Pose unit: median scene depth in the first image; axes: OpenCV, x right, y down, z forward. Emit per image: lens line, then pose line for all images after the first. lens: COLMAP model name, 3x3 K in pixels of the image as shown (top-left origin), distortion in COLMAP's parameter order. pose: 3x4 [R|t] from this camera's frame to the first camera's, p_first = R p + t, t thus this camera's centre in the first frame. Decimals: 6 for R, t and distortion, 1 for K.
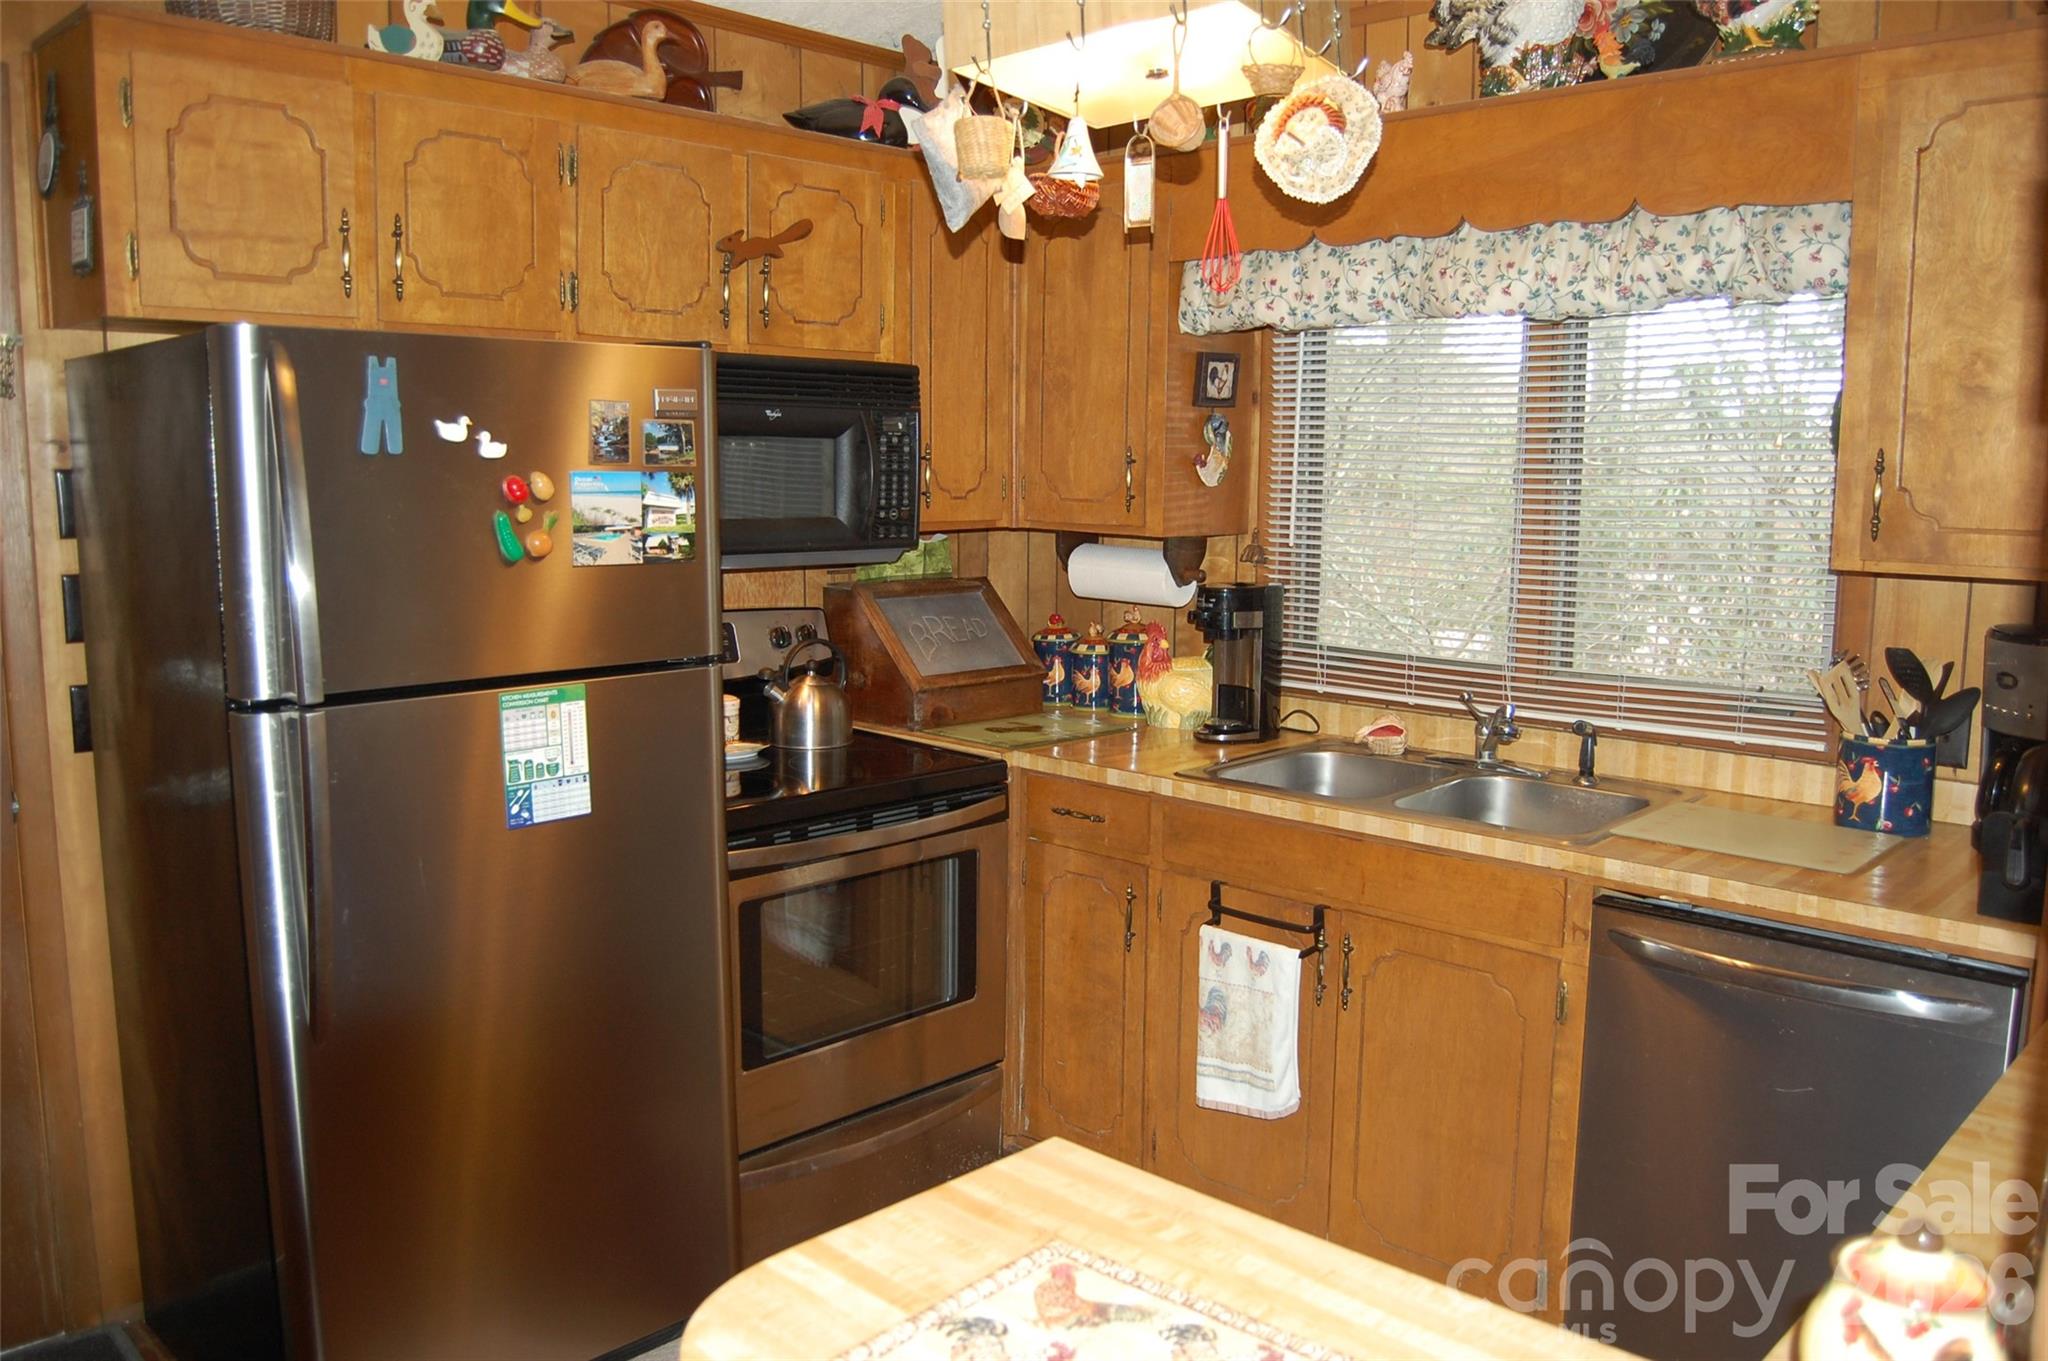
lens RADIAL K [[1599.0, 0, 1024.0], [0, 1599.0, 680.5], [0, 0, 1]] dist [-0.069775, 0.009807]
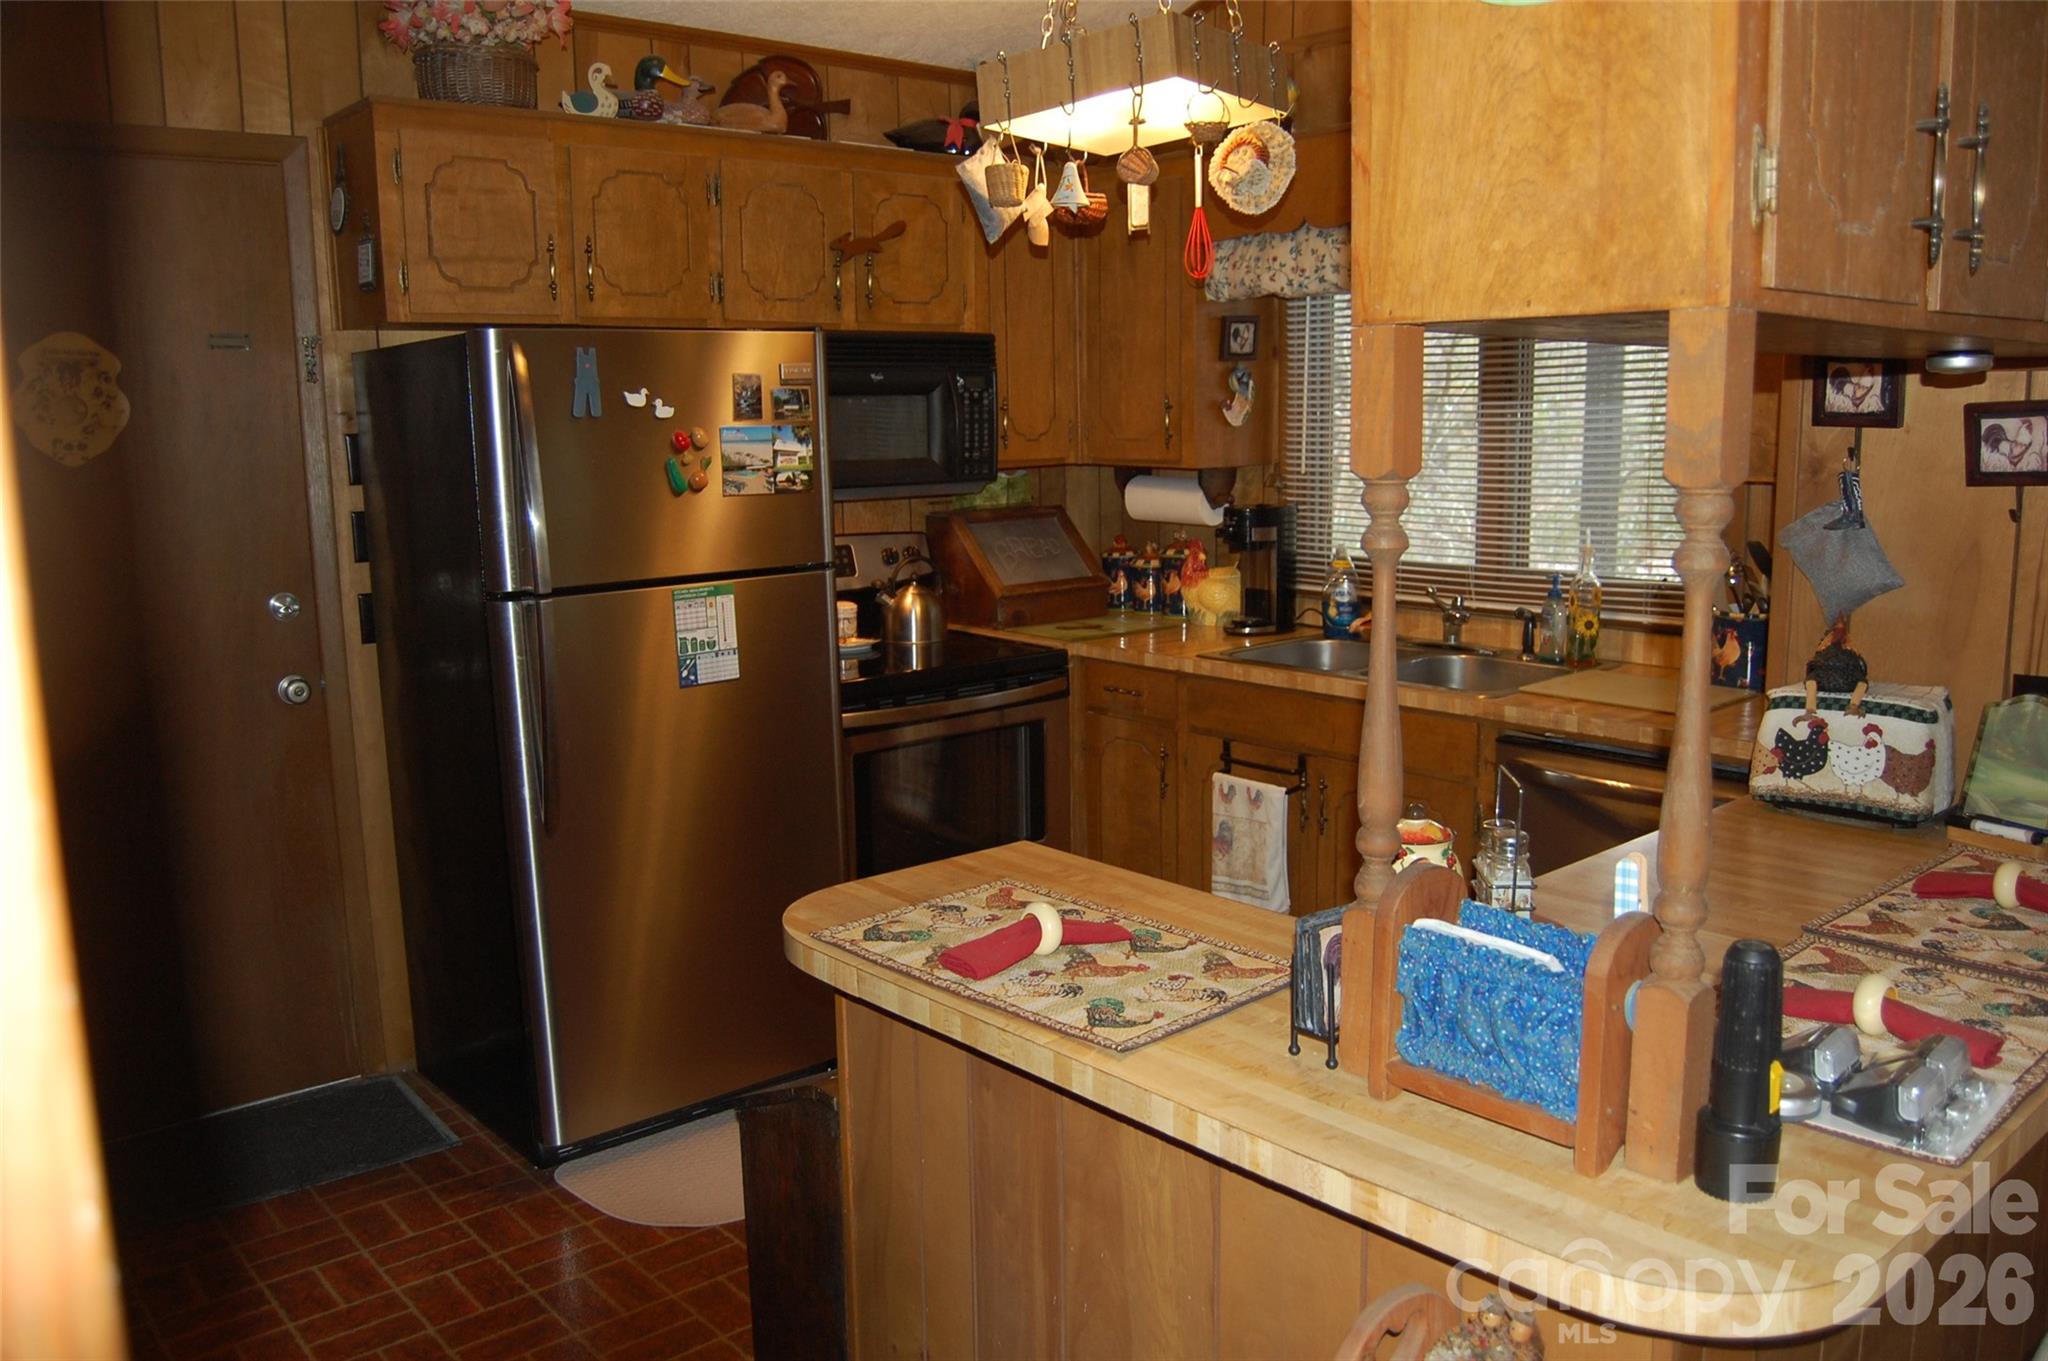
lens RADIAL K [[1567.8, 0, 1024.0], [0, 1567.8, 680.5], [0, 0, 1]] dist [-0.068834, 0.009918]
pose [[0.995678, -0.009908, -0.092344, 0.079853], [0.013279, 0.999265, 0.035962, 0.034715], [0.091920, -0.037032, 0.995078, -0.264589]]
